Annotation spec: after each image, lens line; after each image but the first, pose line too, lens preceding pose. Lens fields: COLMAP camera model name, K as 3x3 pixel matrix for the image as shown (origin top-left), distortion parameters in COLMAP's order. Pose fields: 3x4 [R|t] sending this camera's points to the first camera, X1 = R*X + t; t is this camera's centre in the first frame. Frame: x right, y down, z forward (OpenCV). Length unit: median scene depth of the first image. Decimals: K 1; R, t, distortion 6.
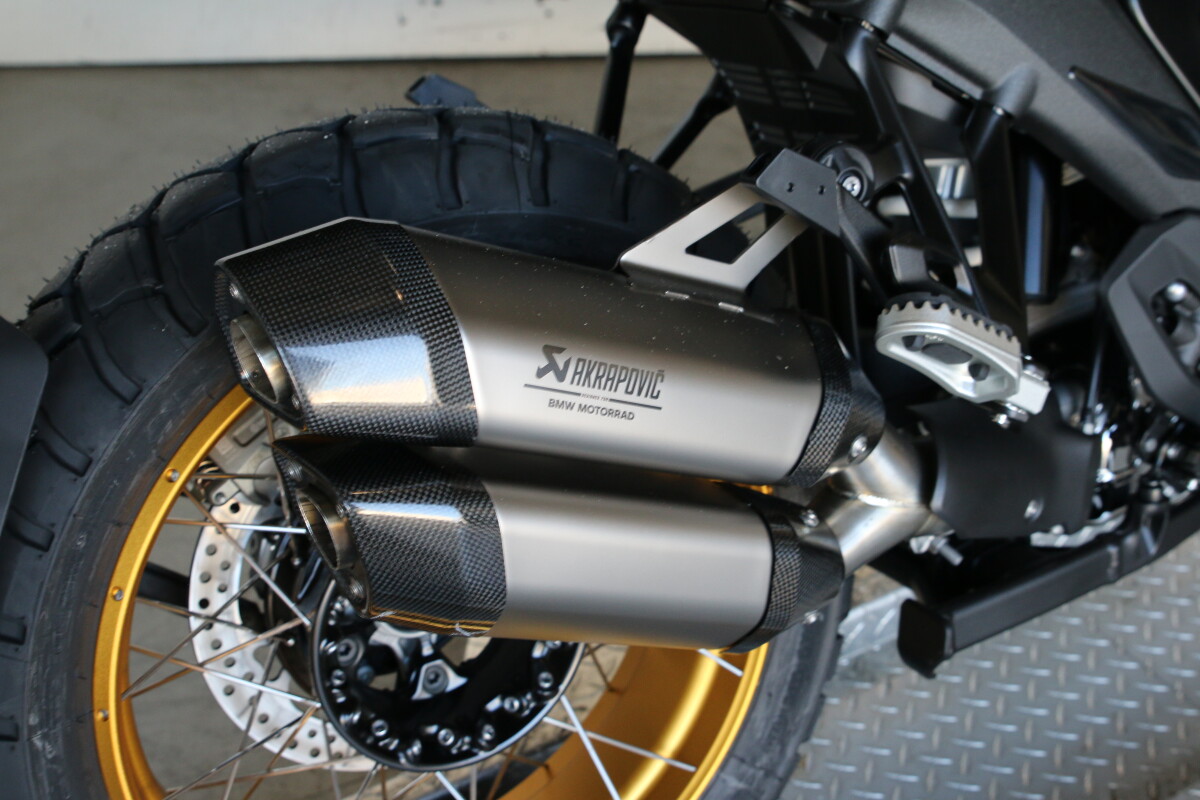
lens RADIAL K [[1613.3, 0, 600.2], [0, 1613.3, 373.6], [0, 0, 1]] dist [-0.103992, 0.098317]
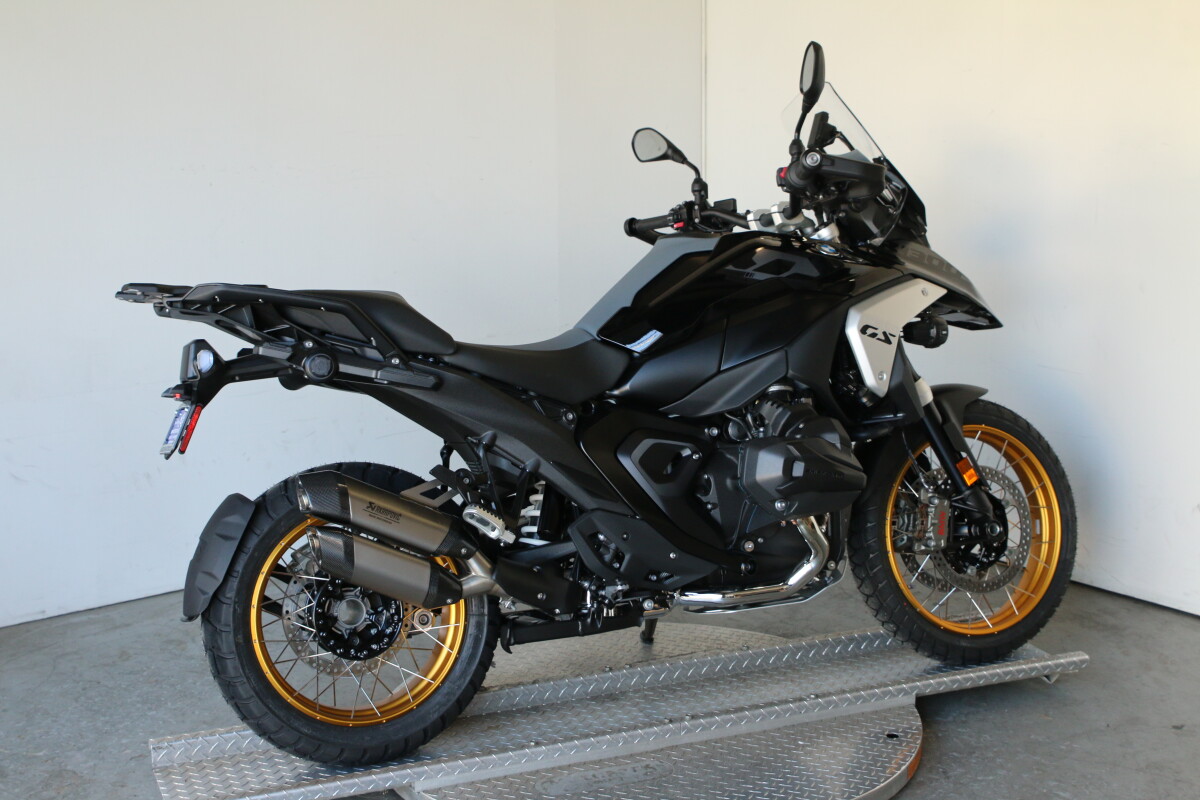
lens RADIAL K [[1760.0, 0, 595.1], [0, 1760.0, 375.2], [0, 0, 1]] dist [-0.078384, 0.079935]
pose [[0.988845, 0.033121, -0.145221, 0.925838], [-0.081864, 0.935357, -0.344101, 0.923781], [0.124436, 0.352151, 0.927634, -2.539571]]
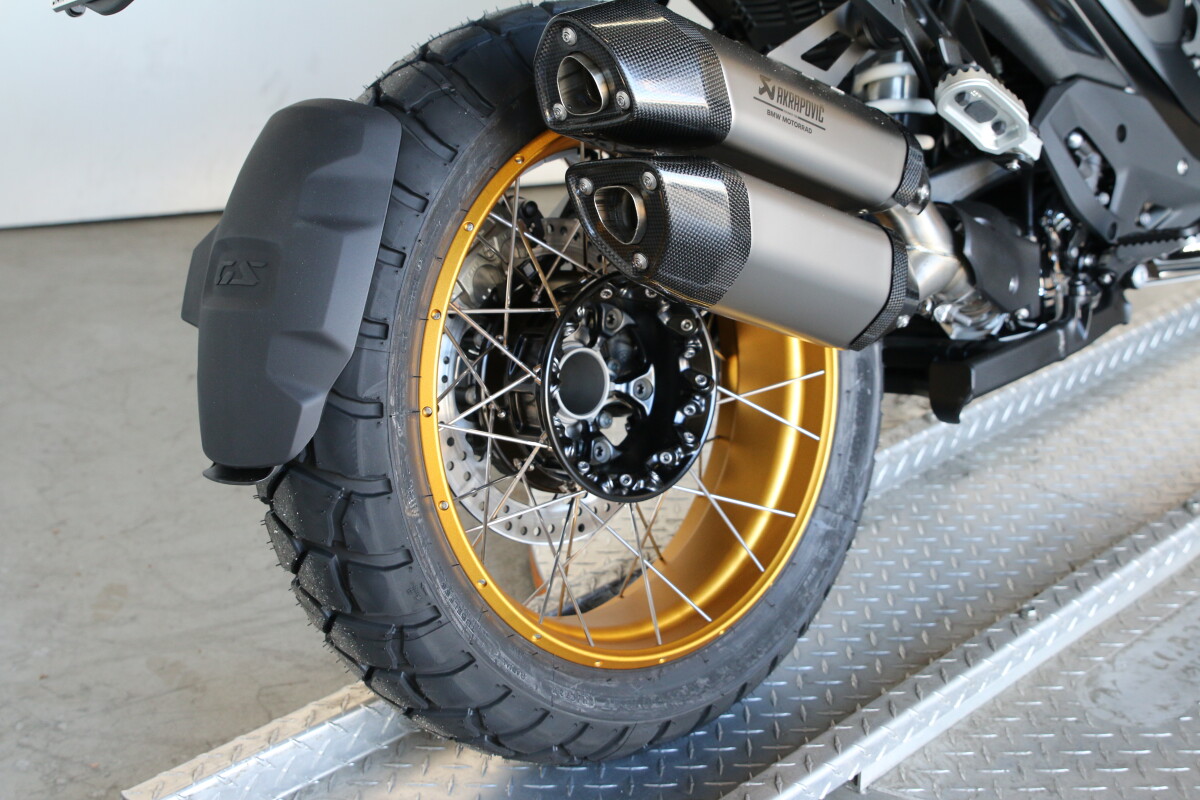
lens RADIAL K [[1613.3, 0, 600.2], [0, 1613.3, 373.6], [0, 0, 1]] dist [-0.103992, 0.098317]
pose [[0.977771, -0.085077, 0.191640, -0.374768], [0.117259, 0.979567, -0.163396, 0.368416], [-0.173823, 0.182235, 0.967769, -0.284193]]
